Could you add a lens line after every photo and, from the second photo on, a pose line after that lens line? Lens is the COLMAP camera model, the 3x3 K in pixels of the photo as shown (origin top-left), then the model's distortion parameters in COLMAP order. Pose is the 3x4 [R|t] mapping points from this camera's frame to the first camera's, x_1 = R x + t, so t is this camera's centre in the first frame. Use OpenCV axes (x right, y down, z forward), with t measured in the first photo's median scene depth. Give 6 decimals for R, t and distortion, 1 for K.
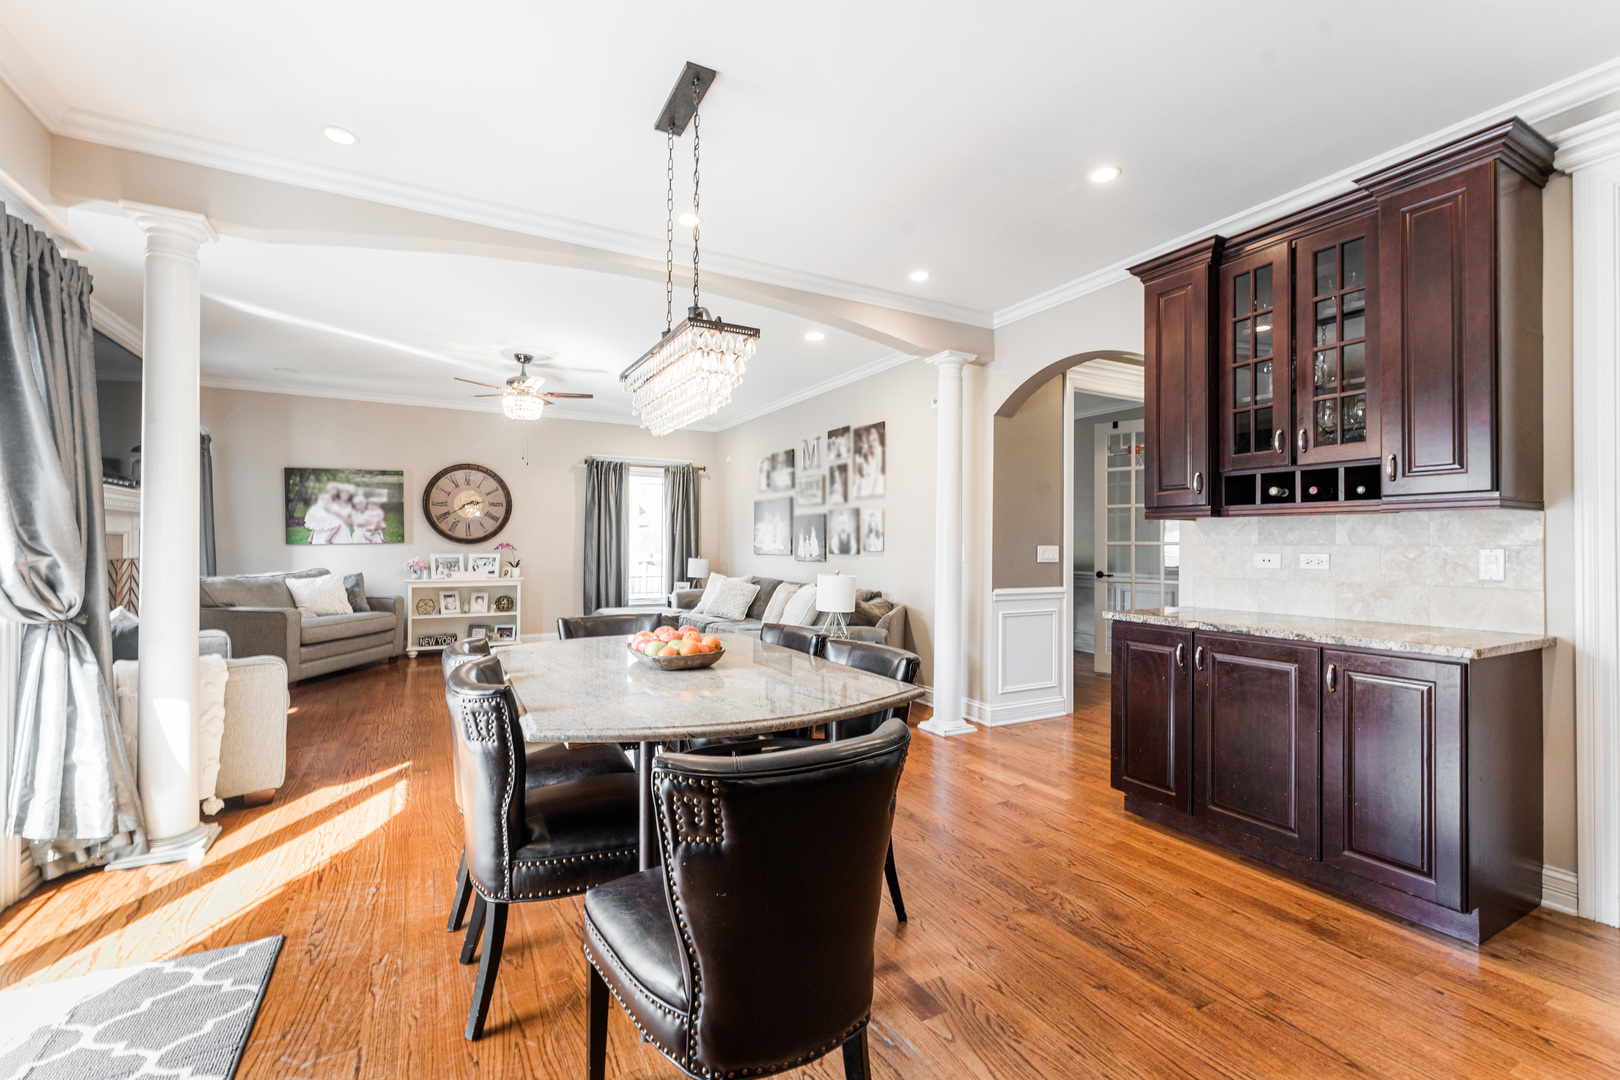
lens RADIAL K [[660.2, 0, 810.0], [0, 660.2, 540.0], [0, 0, 1]] dist [-0.000494, -0.000056]
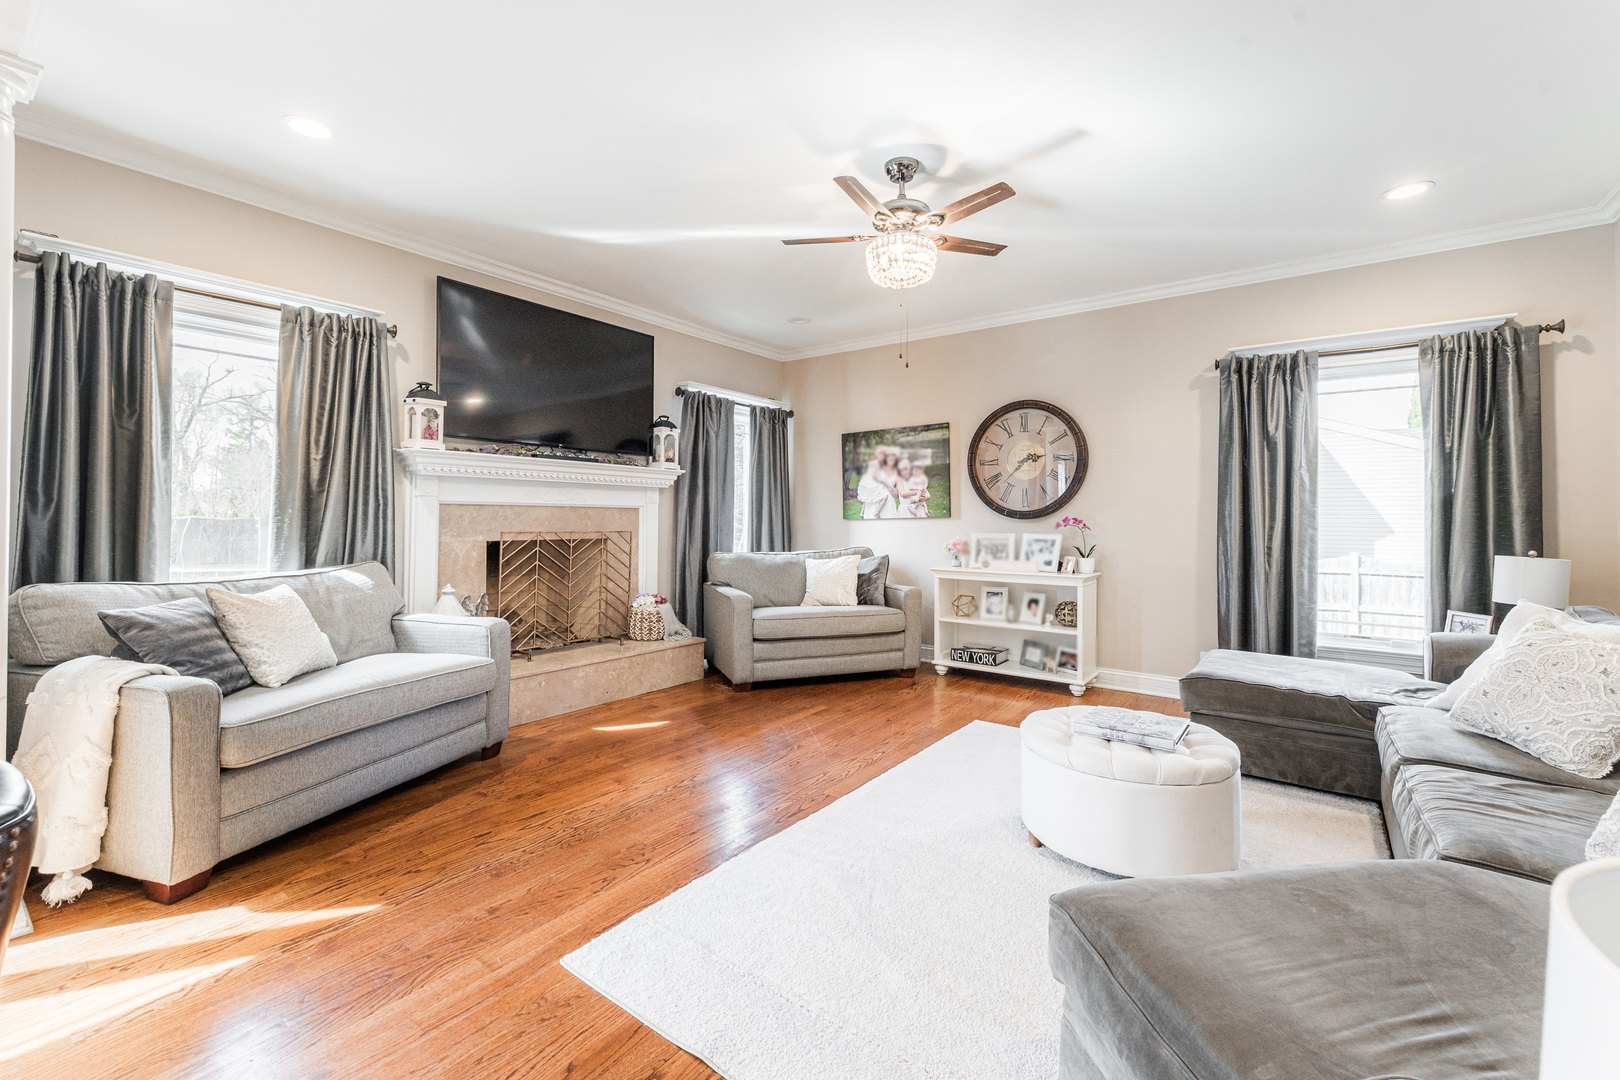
lens RADIAL K [[678.4, 0, 810.4], [0, 678.4, 508.0], [0, 0, 1]] dist [-0.001822, -0.000295]
pose [[0.406095, -0.016770, -0.913677, 0.028681], [0.001295, 0.999841, -0.017776, 0.007062], [0.913830, 0.006036, 0.406052, 0.554902]]
